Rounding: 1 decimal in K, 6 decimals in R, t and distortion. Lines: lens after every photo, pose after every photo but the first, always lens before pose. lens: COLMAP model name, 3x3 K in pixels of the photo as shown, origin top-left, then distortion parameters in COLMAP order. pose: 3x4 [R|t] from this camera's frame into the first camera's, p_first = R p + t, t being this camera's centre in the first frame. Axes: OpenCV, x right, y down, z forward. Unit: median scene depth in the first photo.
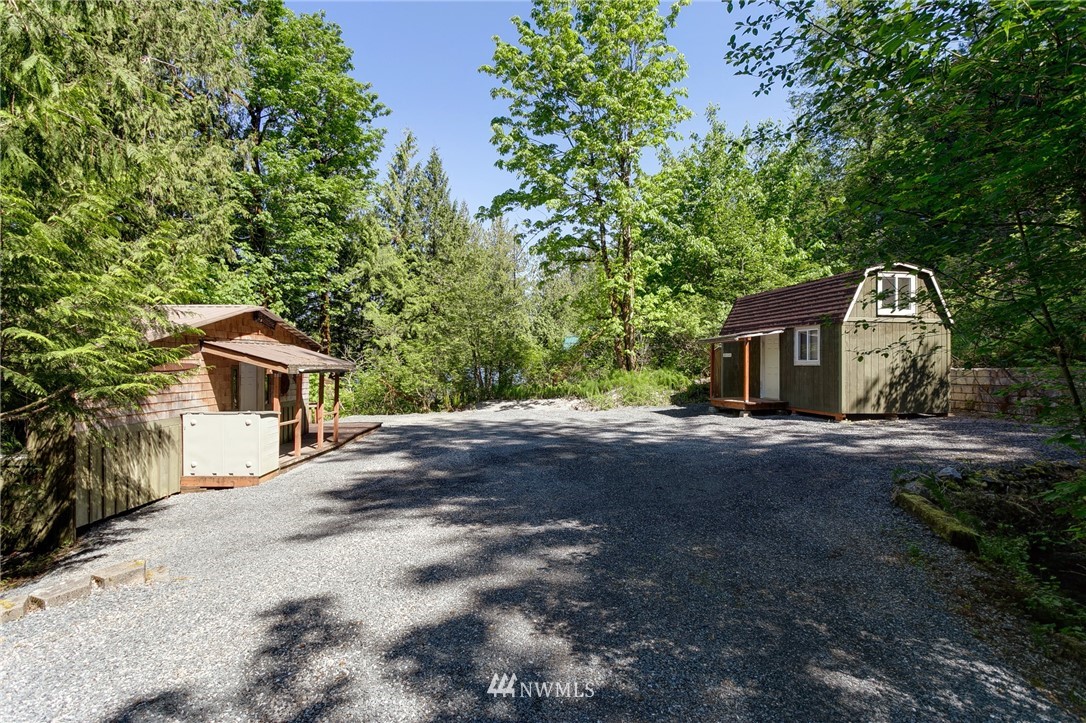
lens RADIAL K [[520.4, 0, 544.9], [0, 520.4, 364.5], [0, 0, 1]] dist [0.002238, 0.001811]
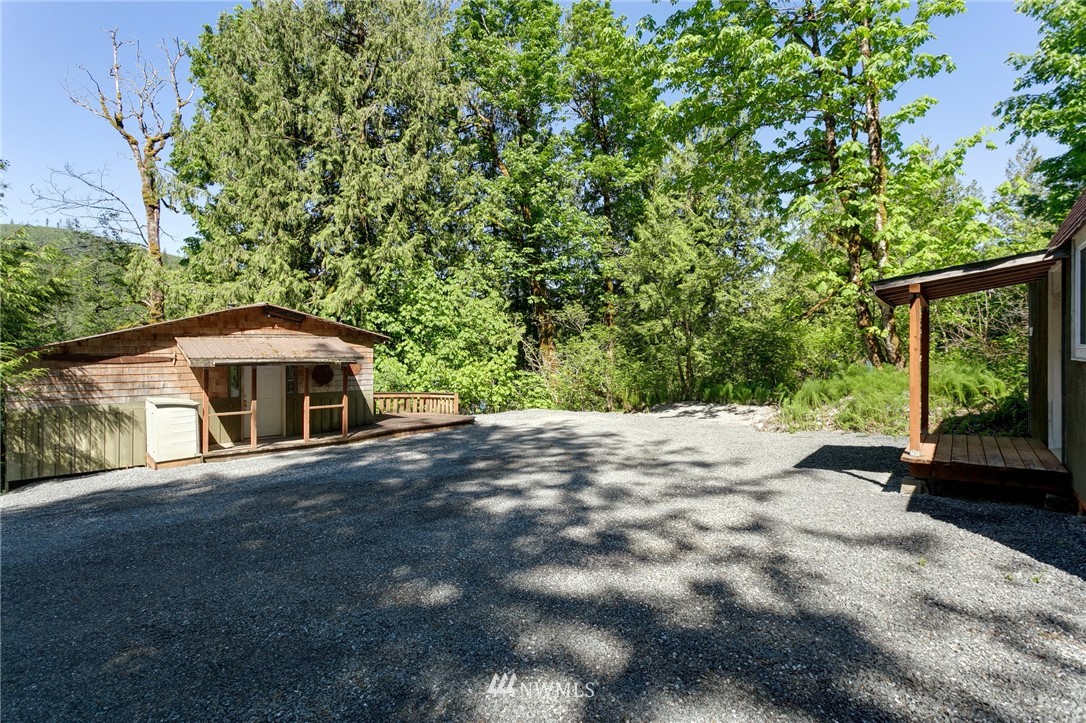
lens RADIAL K [[520.4, 0, 527.3], [0, 520.4, 349.2], [0, 0, 1]] dist [0.002238, 0.001811]
pose [[0.669598, -0.000577, -0.742724, 0.860514], [0.000501, 1.000000, -0.000325, -0.020584], [0.742724, -0.000155, 0.669598, 0.953658]]
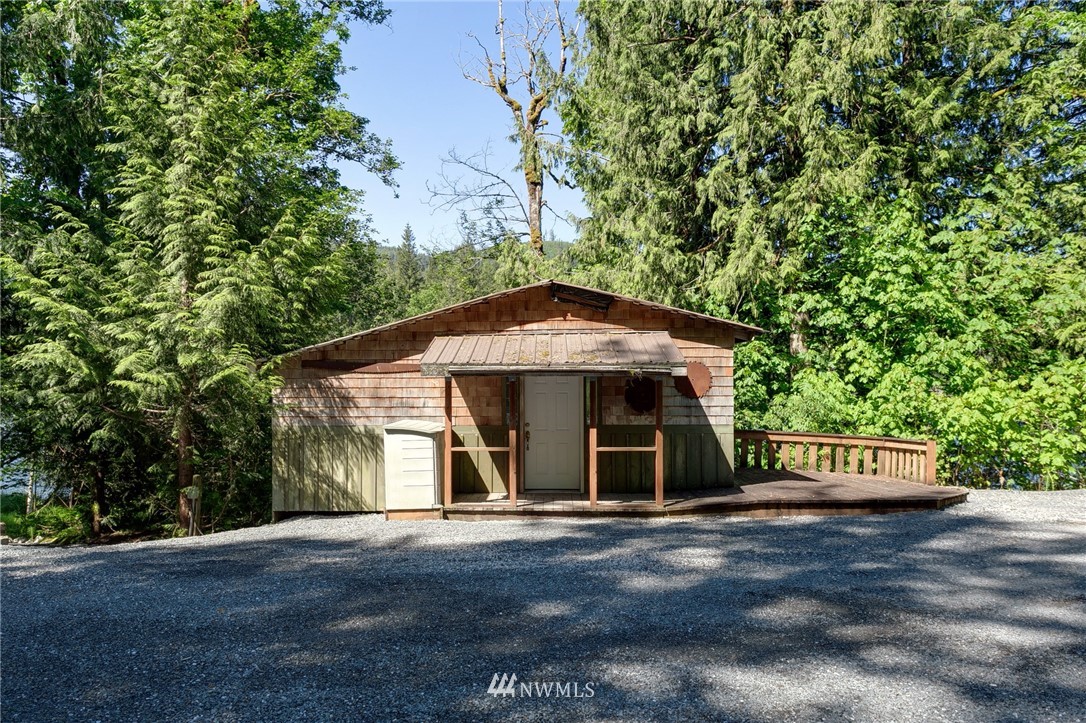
lens RADIAL K [[744.3, 0, 518.2], [0, 744.3, 372.8], [0, 0, 1]] dist [0.008683, -0.003341]
pose [[-0.032159, 0.004188, -0.999474, 0.610109], [0.004177, 0.999983, 0.004056, 0.010607], [0.999474, -0.004044, -0.032176, 1.383387]]
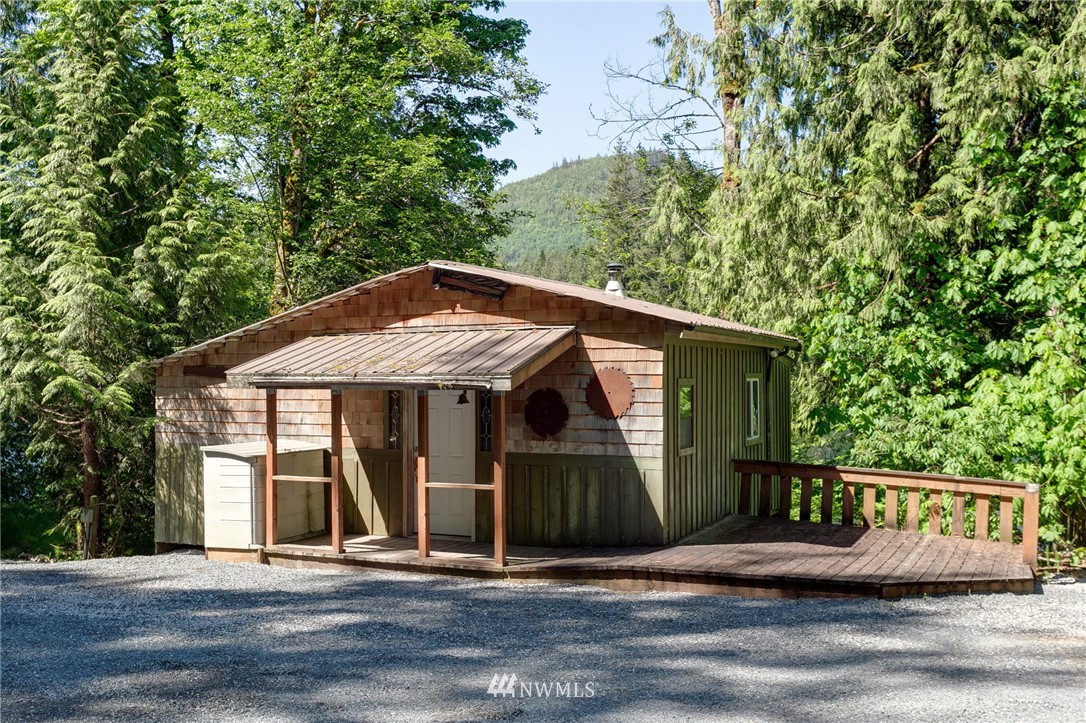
lens RADIAL K [[1086.6, 0, 530.9], [0, 1086.6, 337.3], [0, 0, 1]] dist [0.007963, 0.000000]
pose [[-0.412702, -0.013391, -0.910767, 0.580603], [0.008608, 0.999790, -0.018601, -0.017710], [0.910825, -0.015517, -0.412500, 2.164605]]
